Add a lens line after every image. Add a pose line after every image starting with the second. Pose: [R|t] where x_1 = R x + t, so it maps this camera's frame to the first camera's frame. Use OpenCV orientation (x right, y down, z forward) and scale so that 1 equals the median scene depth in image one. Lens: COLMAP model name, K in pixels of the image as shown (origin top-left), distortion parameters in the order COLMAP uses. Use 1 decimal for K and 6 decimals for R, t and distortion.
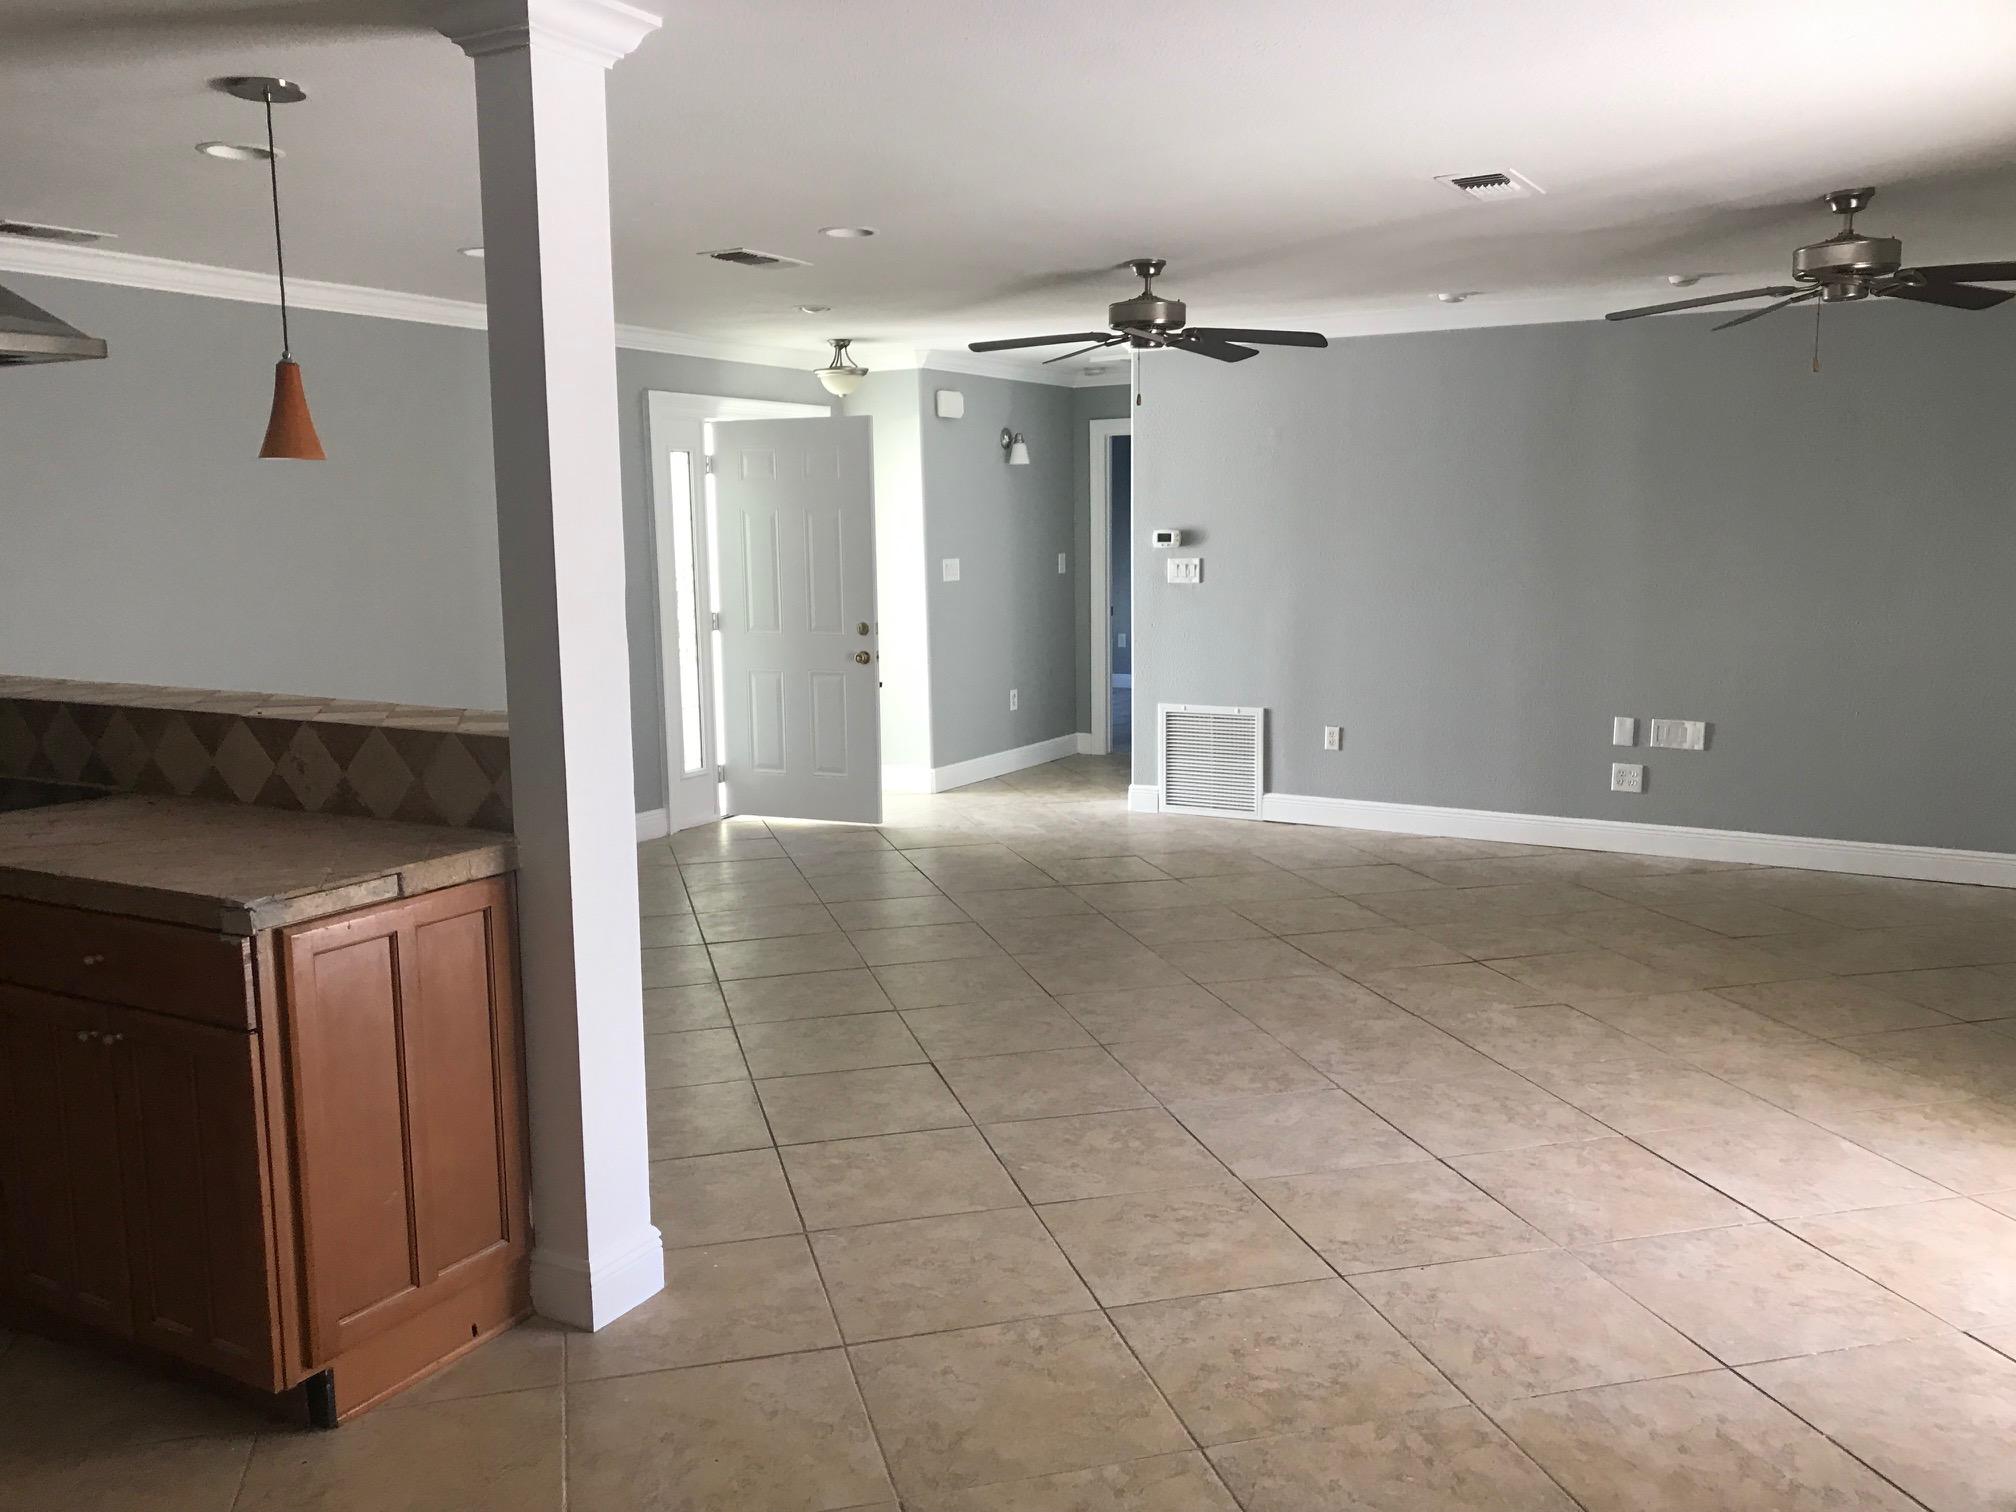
lens RADIAL K [[1660.0, 0, 981.6], [0, 1660.0, 754.2], [0, 0, 1]] dist [0.035844, -0.027985]
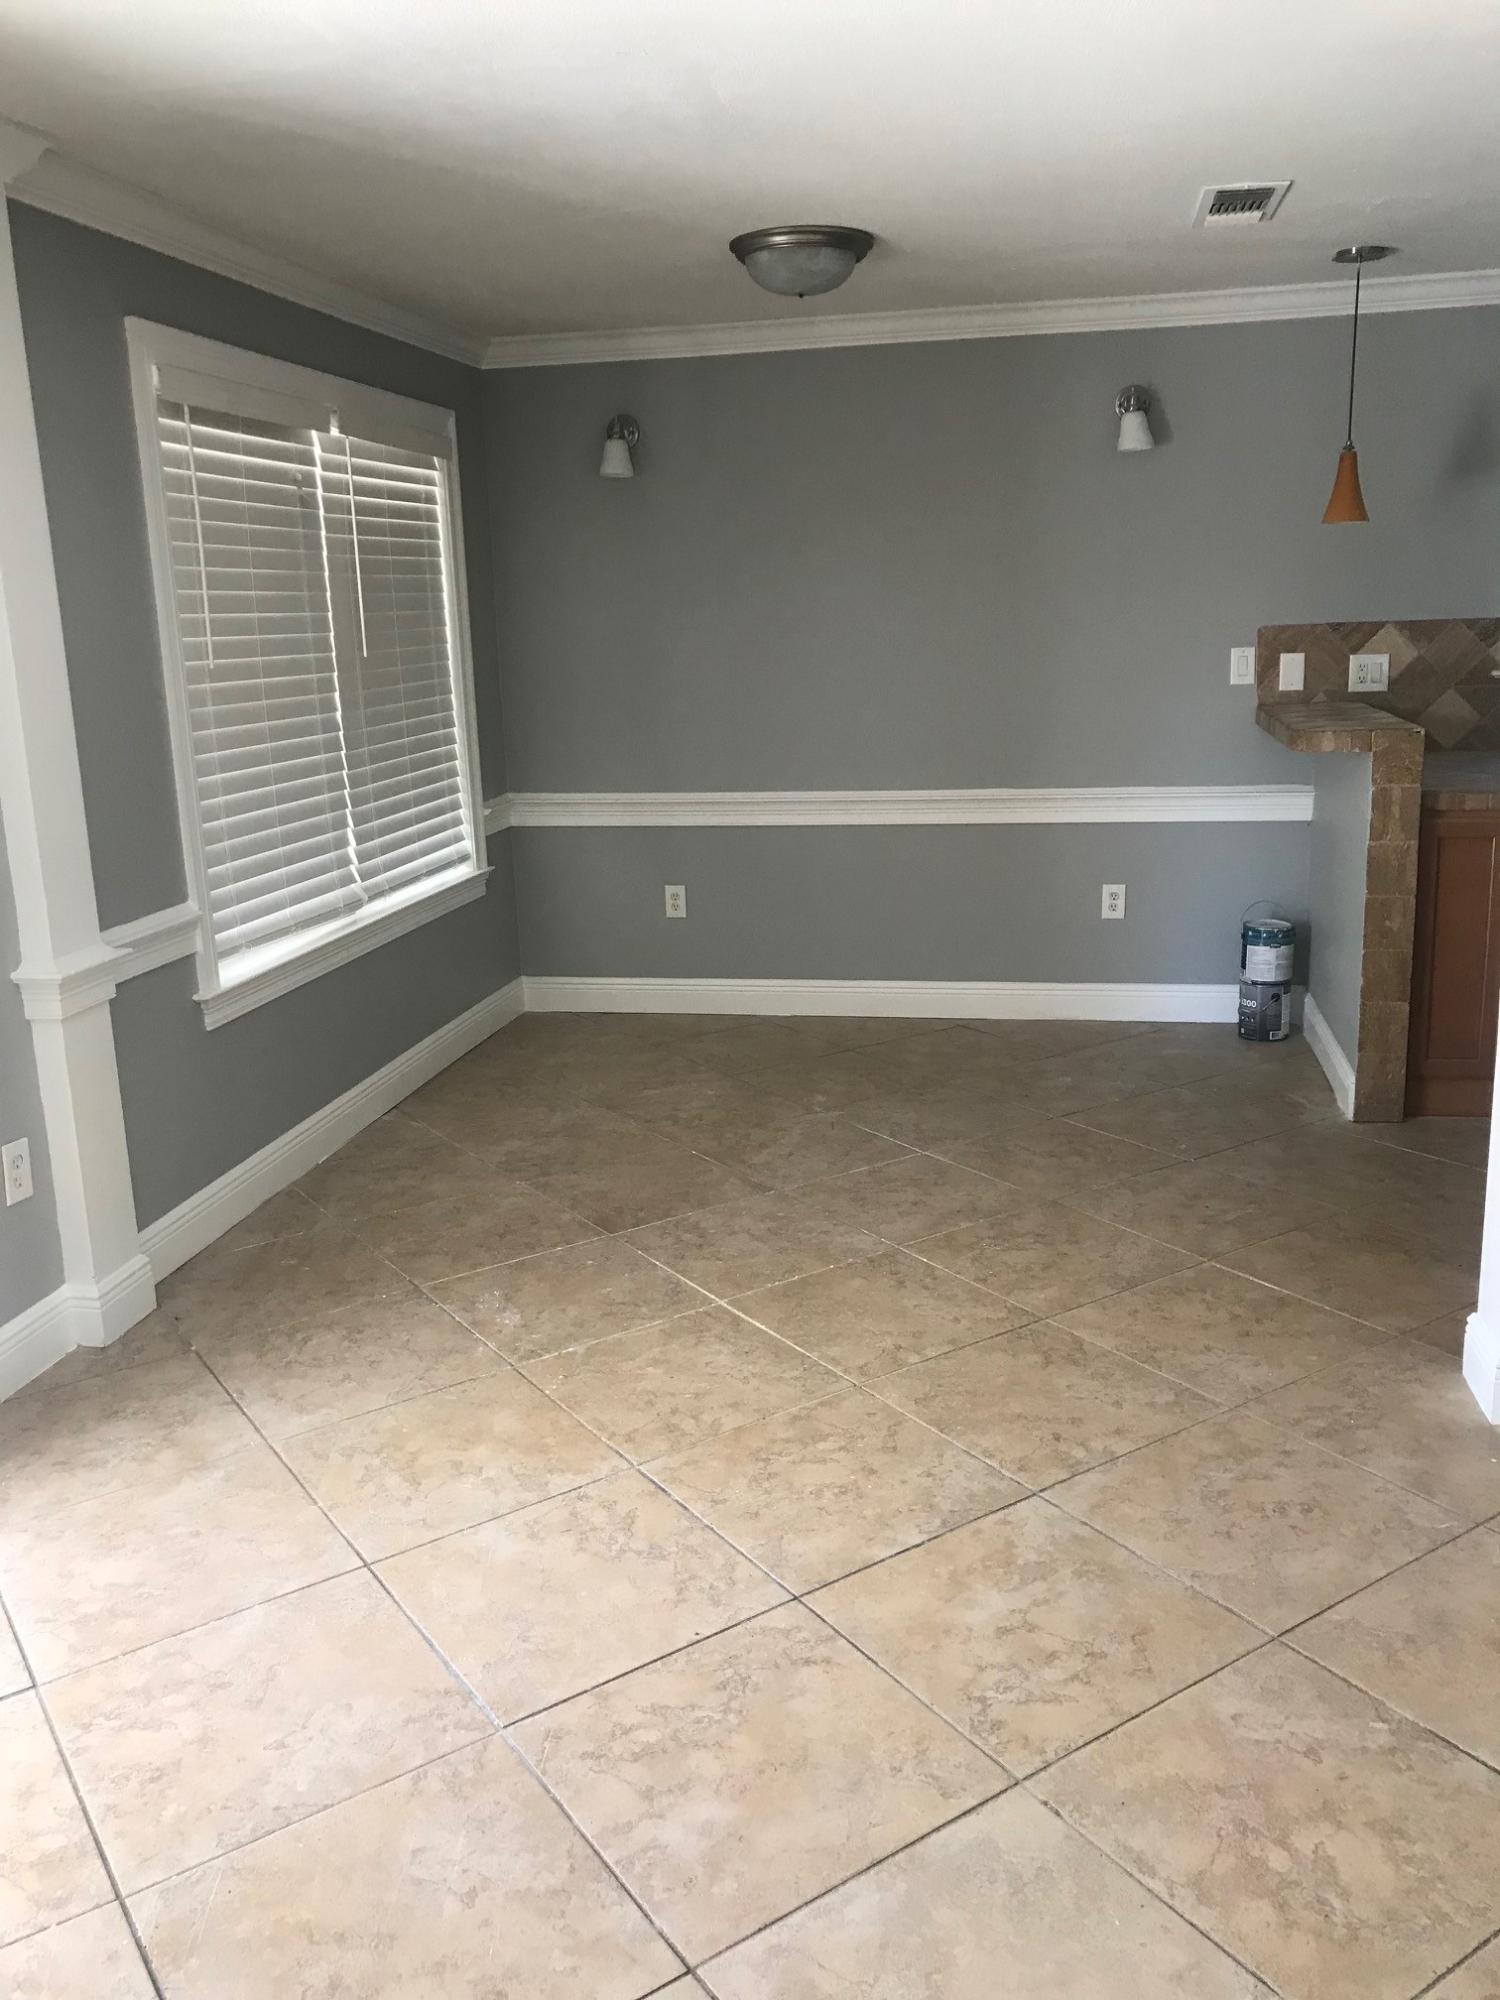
lens RADIAL K [[1646.8, 0, 759.0], [0, 1646.8, 1006.5], [0, 0, 1]] dist [0.035844, -0.027985]
pose [[-0.941167, 0.125011, -0.313971, 0.460203], [0.001440, 0.930540, 0.366187, -0.232490], [0.337940, 0.344191, -0.875973, 1.650611]]
